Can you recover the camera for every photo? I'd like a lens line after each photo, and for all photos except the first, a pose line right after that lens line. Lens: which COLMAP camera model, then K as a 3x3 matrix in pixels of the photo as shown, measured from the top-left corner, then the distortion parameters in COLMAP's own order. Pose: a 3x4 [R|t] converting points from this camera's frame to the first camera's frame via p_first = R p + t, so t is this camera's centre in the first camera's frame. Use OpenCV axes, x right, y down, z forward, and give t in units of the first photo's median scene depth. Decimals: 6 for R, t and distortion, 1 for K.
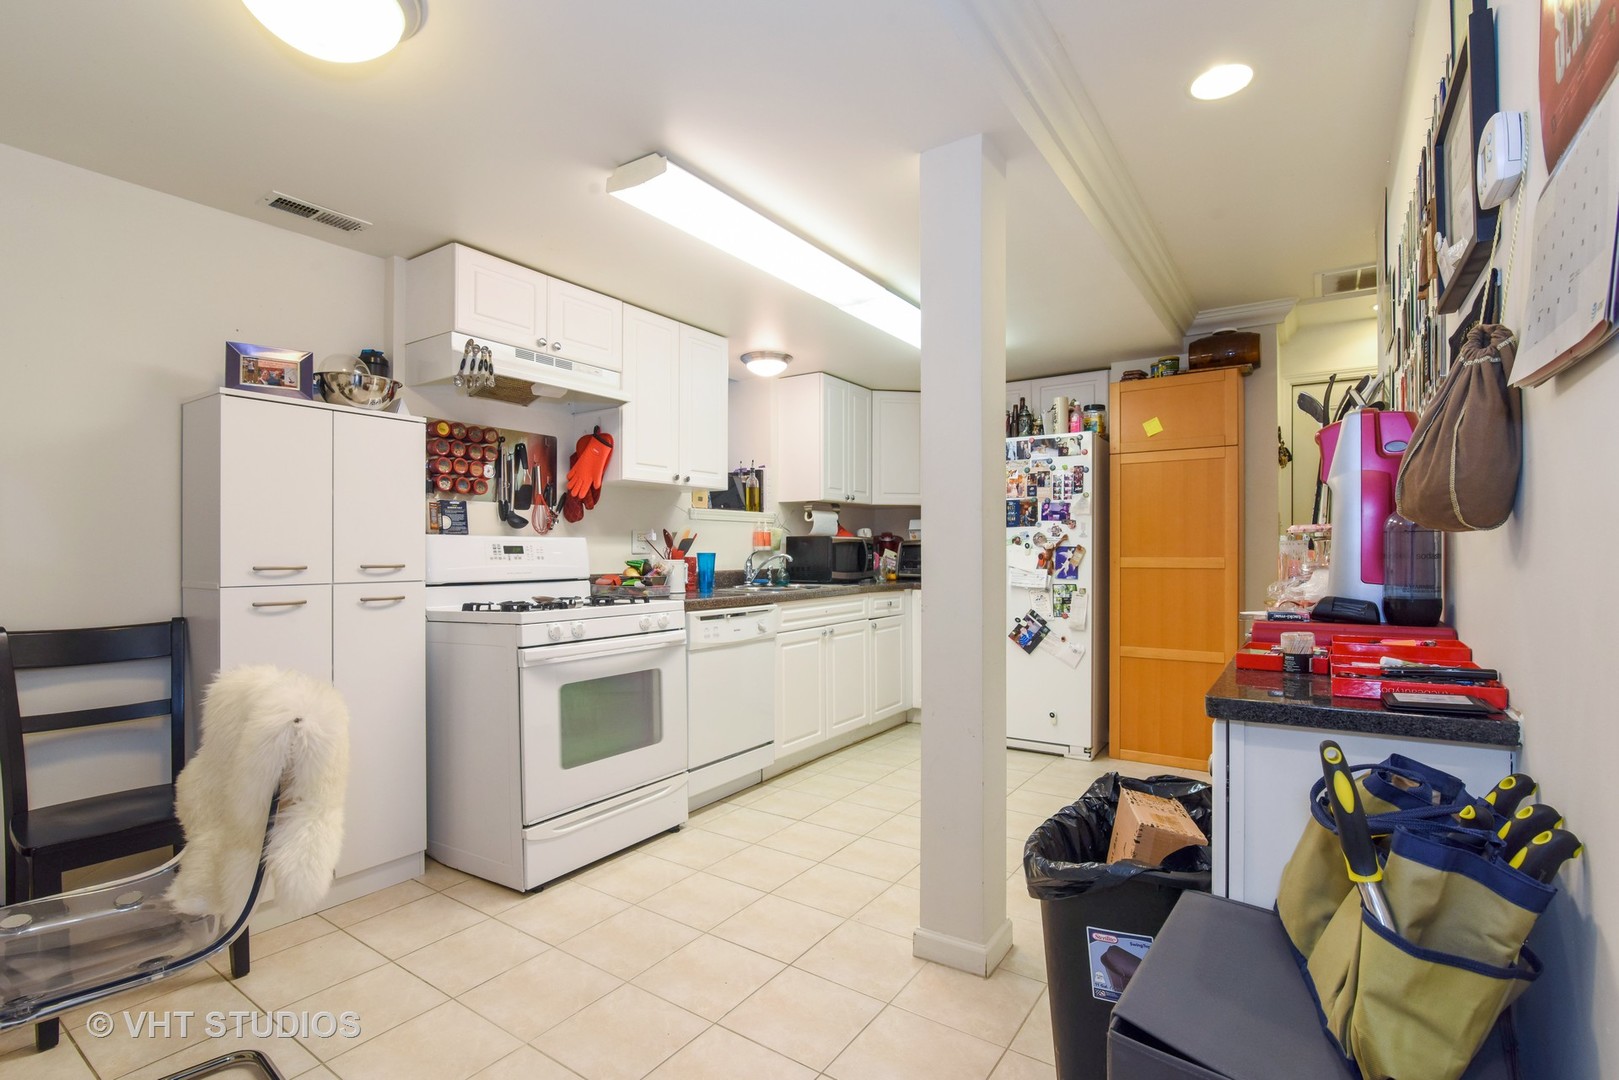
lens RADIAL K [[747.6, 0, 797.7], [0, 747.6, 544.2], [0, 0, 1]] dist [-0.001569, 0.000780]
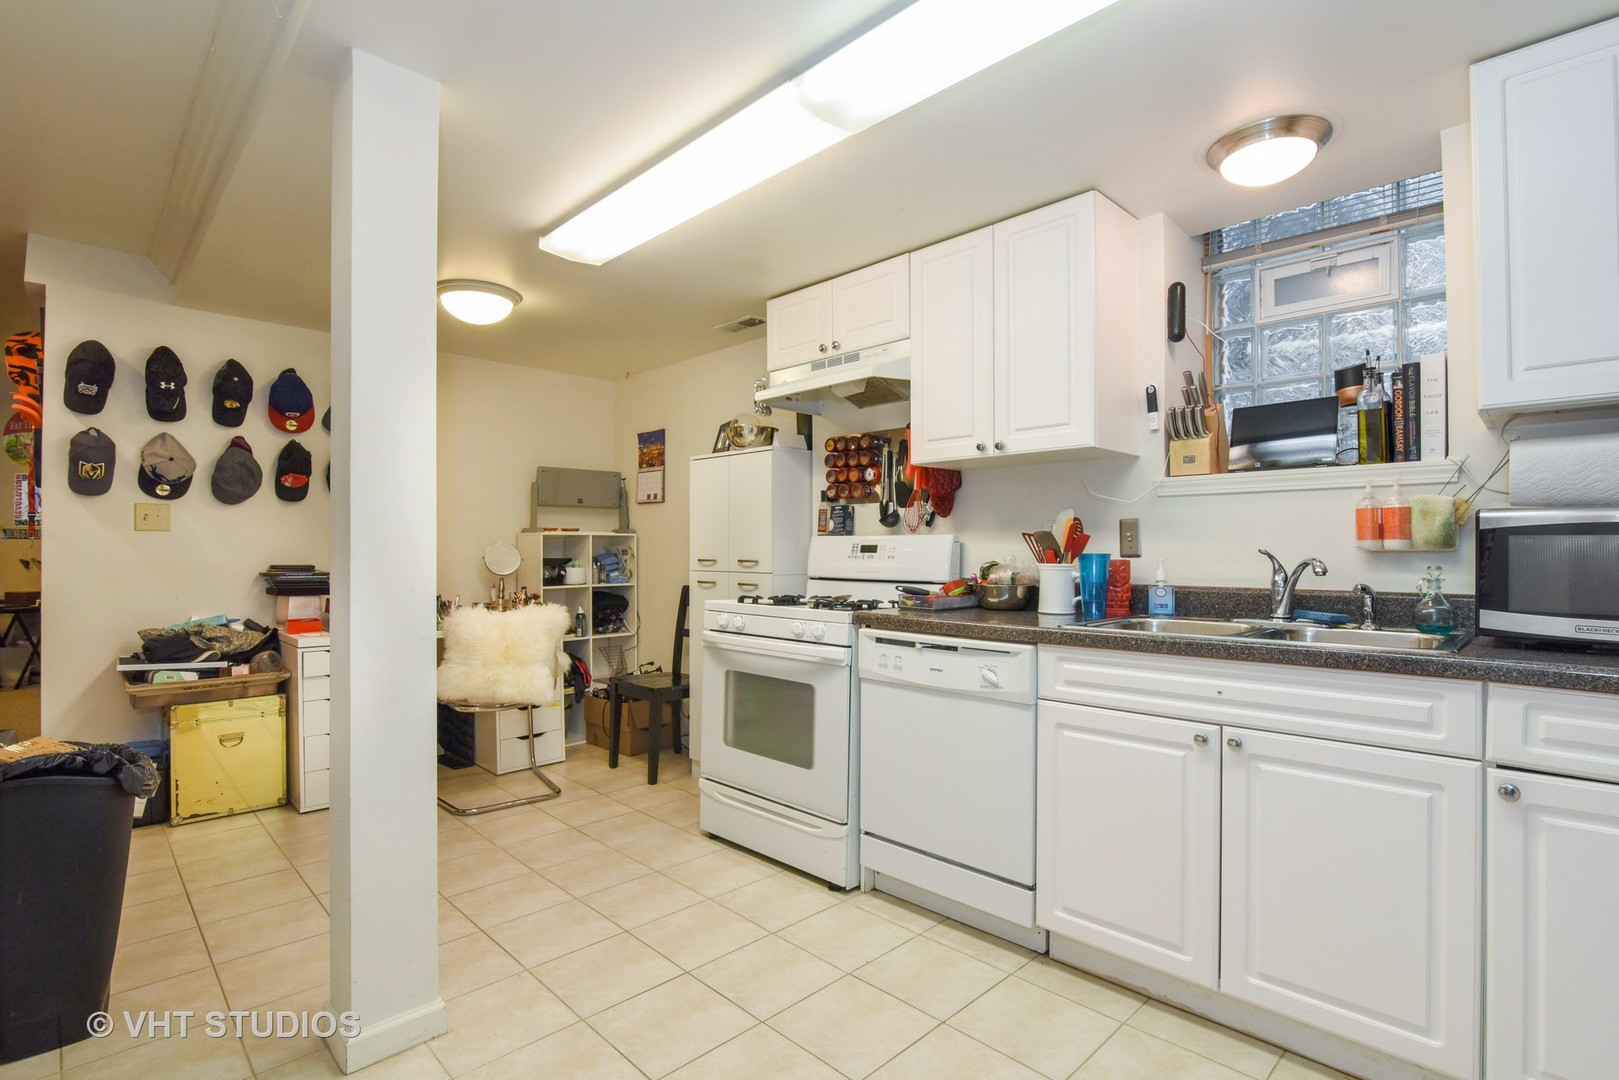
lens RADIAL K [[747.6, 0, 796.1], [0, 747.6, 542.9], [0, 0, 1]] dist [-0.001569, 0.000780]
pose [[-0.164969, -0.008352, -0.986263, 0.653569], [0.008202, 0.999918, -0.009840, 0.008496], [0.986265, -0.009713, -0.164887, 1.083463]]
